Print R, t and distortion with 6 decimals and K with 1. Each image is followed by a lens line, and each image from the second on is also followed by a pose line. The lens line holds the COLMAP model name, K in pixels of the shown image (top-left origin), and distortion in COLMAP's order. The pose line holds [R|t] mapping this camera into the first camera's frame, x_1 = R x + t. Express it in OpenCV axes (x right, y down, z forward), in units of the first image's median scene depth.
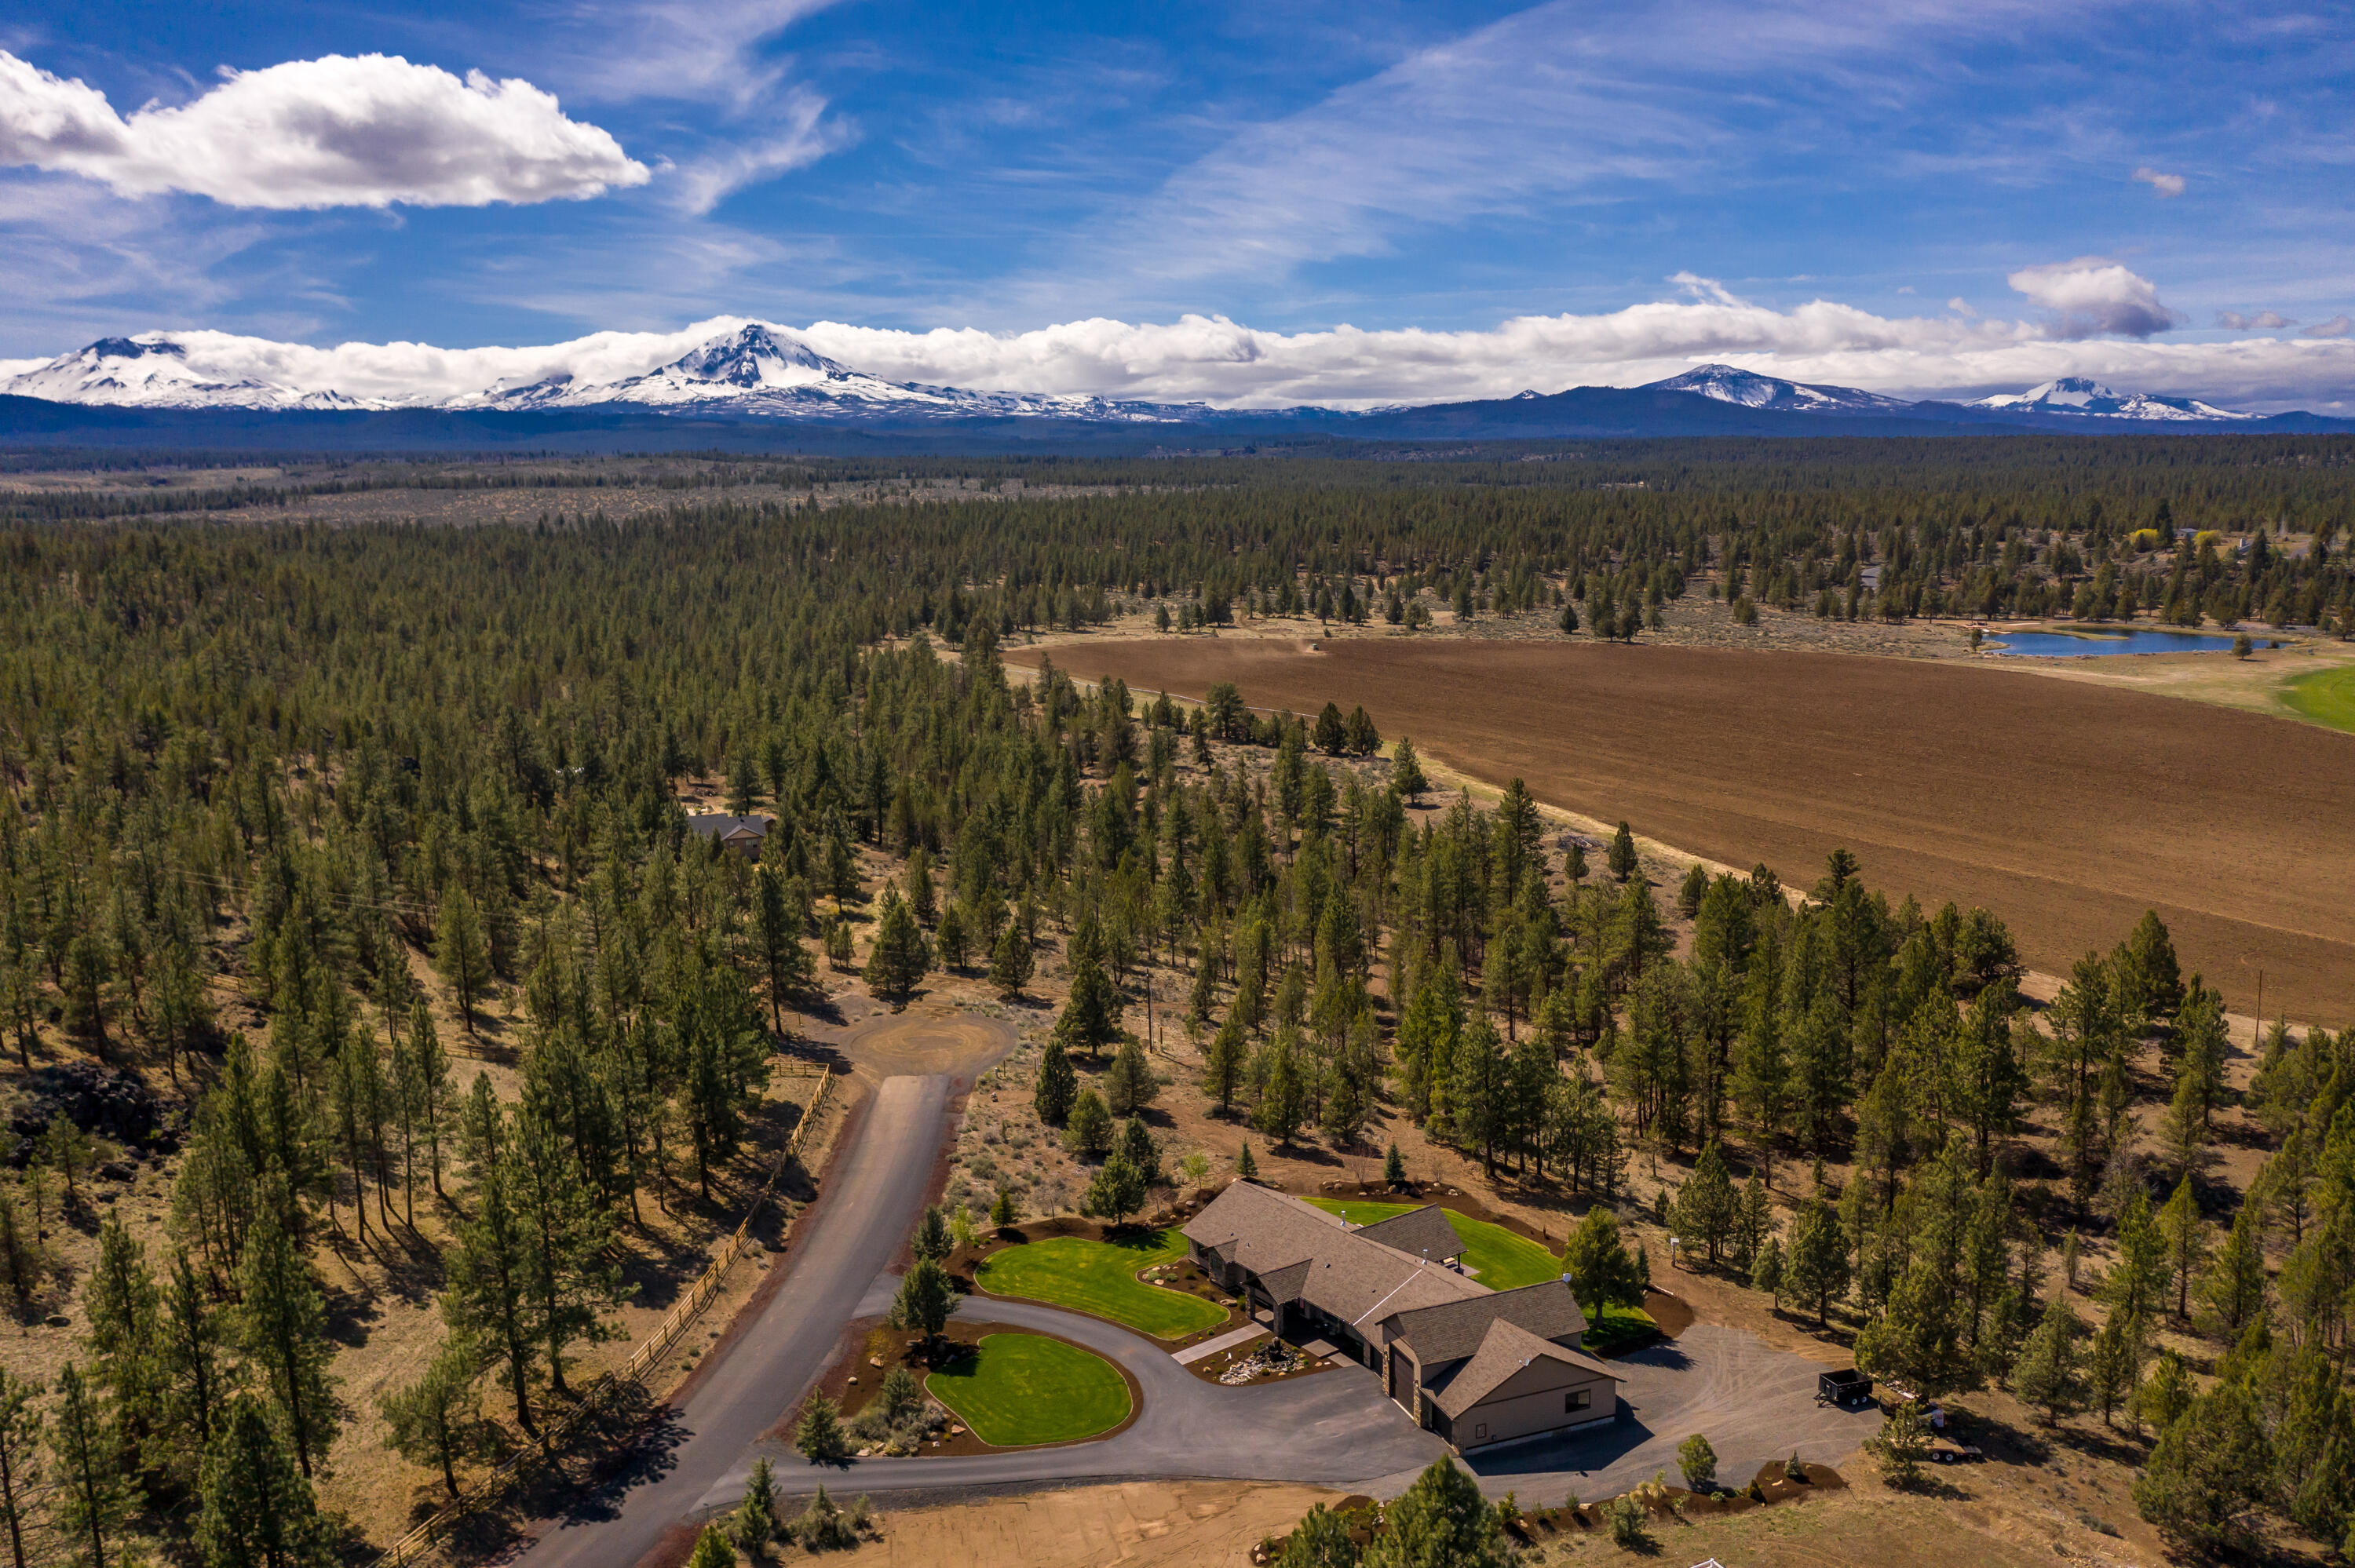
lens RADIAL K [[1874.3, 0, 1183.6], [0, 1874.3, 760.3], [0, 0, 1]] dist [-0.006146, 0.004329]
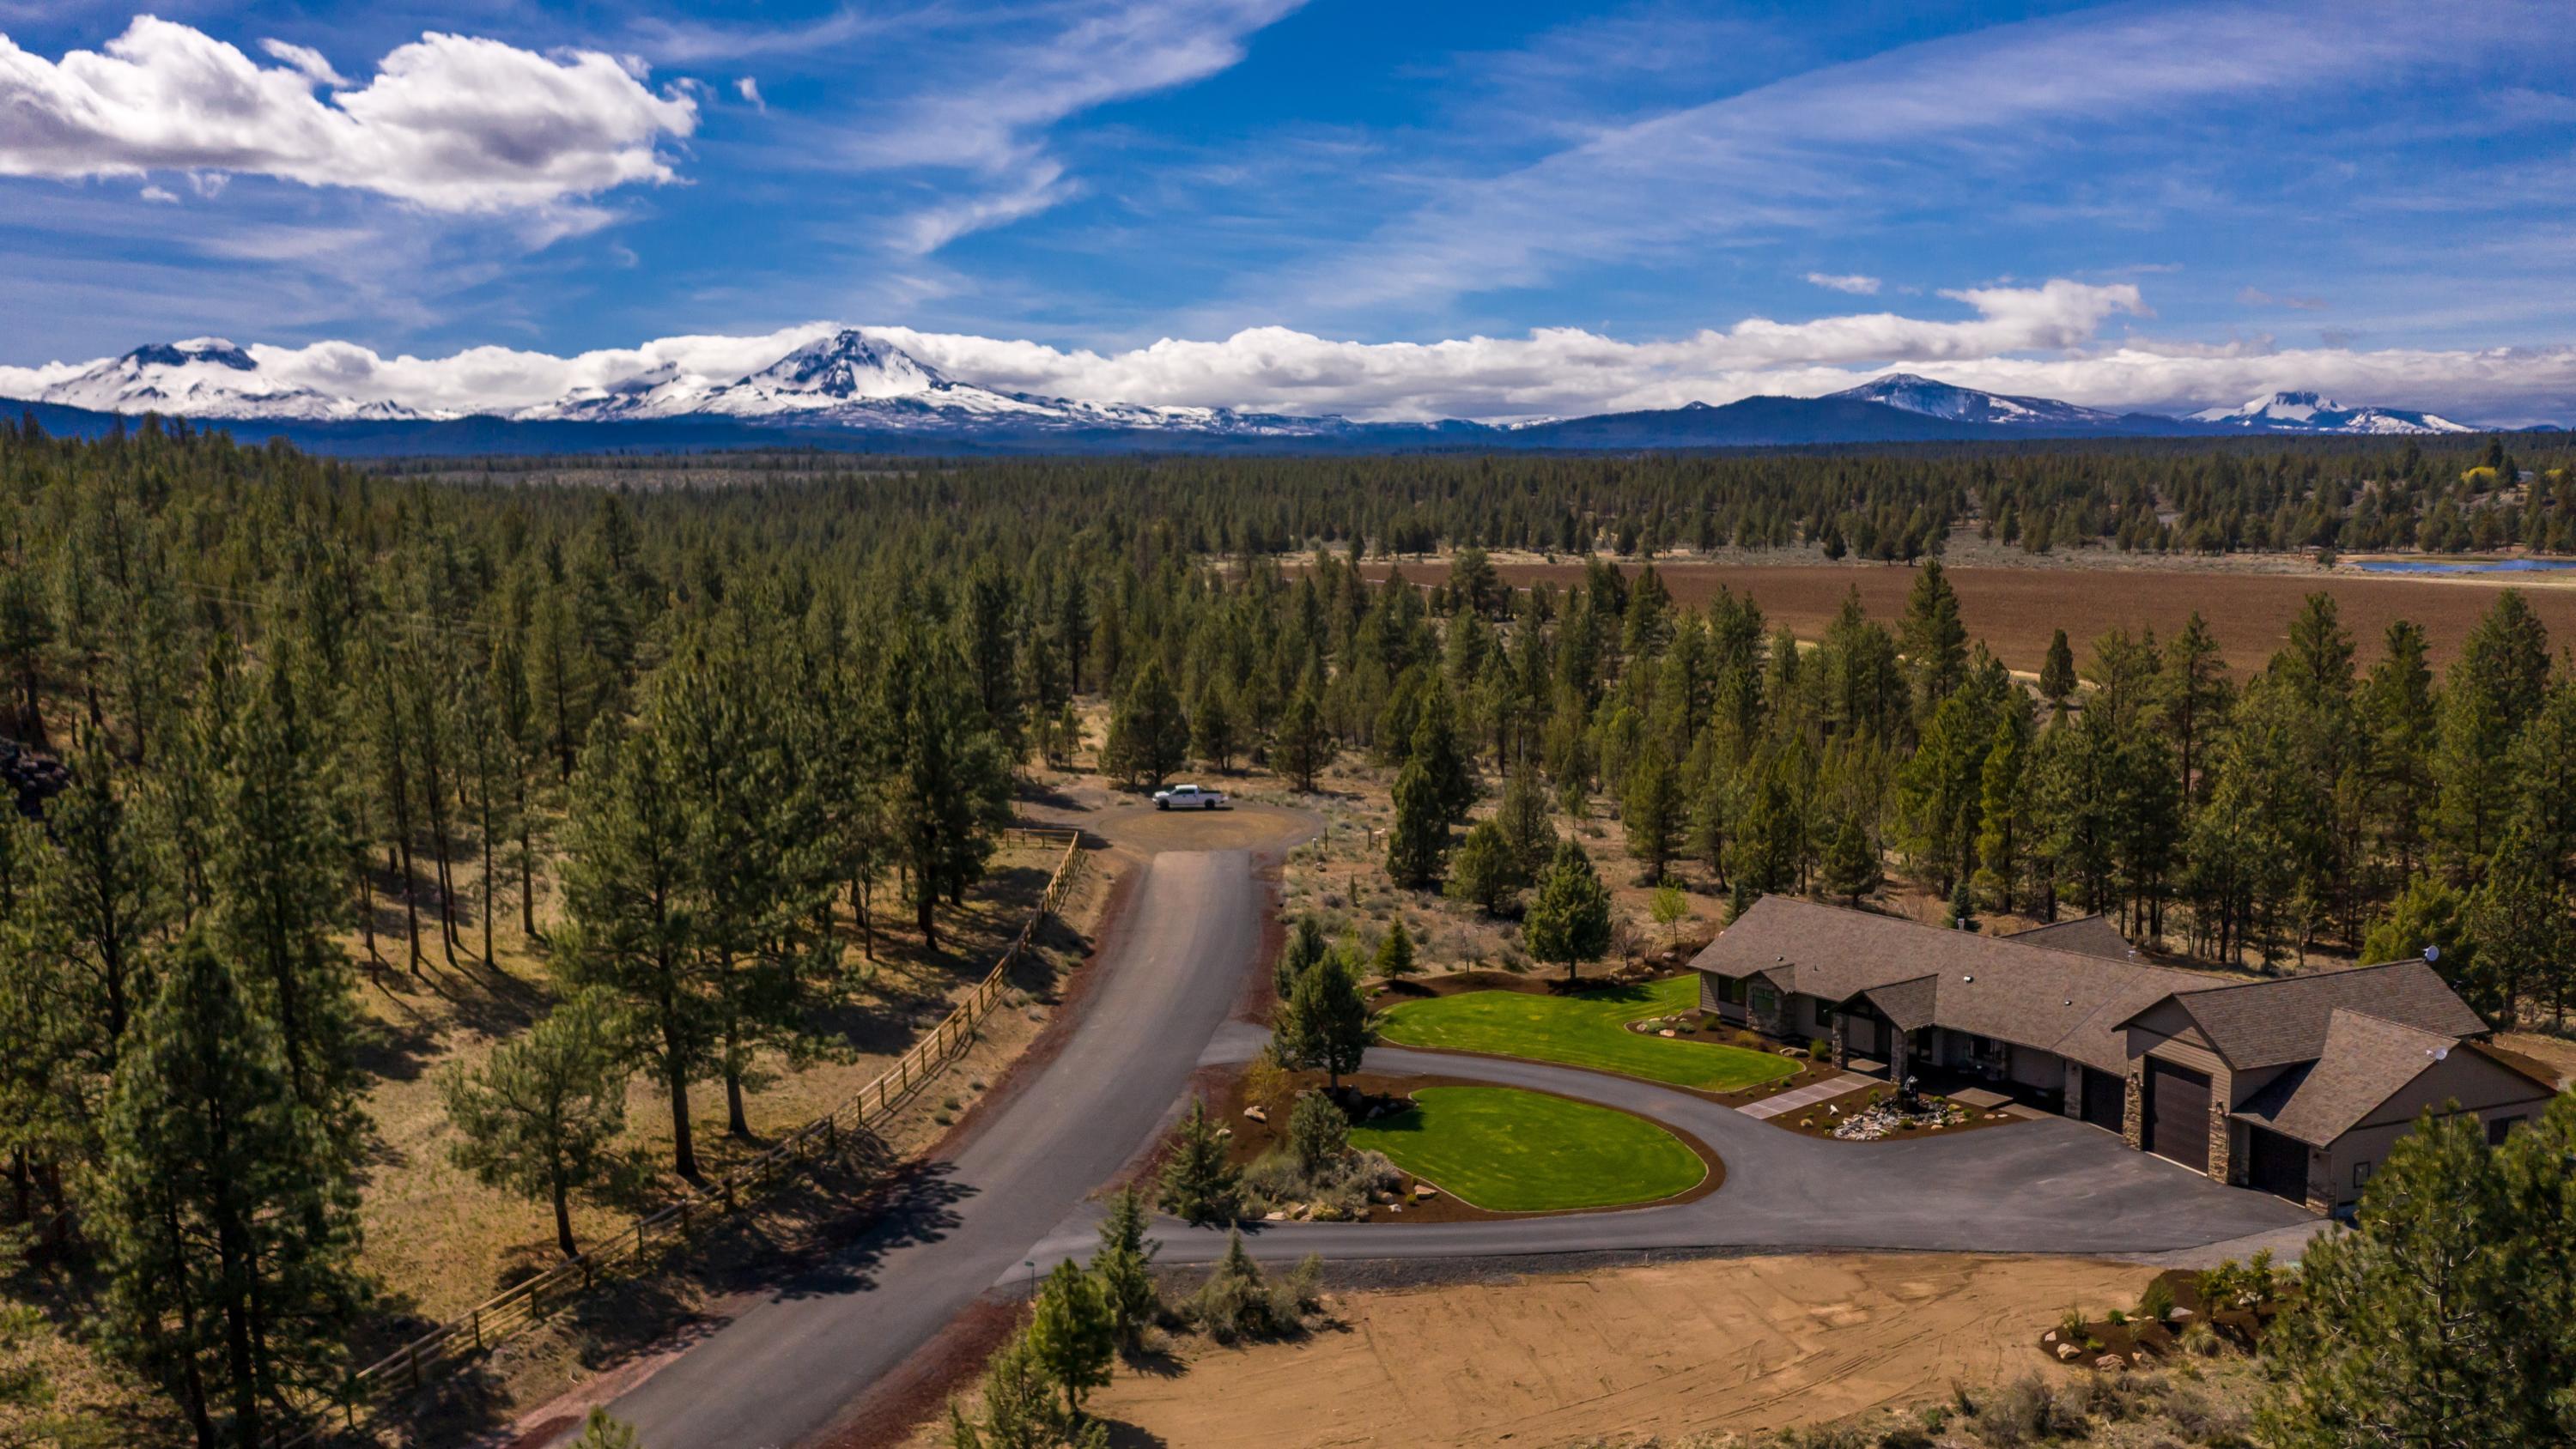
lens RADIAL K [[2062.1, 0, 1284.2], [0, 2062.1, 748.9], [0, 0, 1]] dist [-0.013089, 0.007769]
pose [[0.999879, -0.001734, -0.015448, -0.125807], [0.001260, 0.999530, -0.030632, 0.195002], [0.015494, 0.030609, 0.999411, 0.287556]]
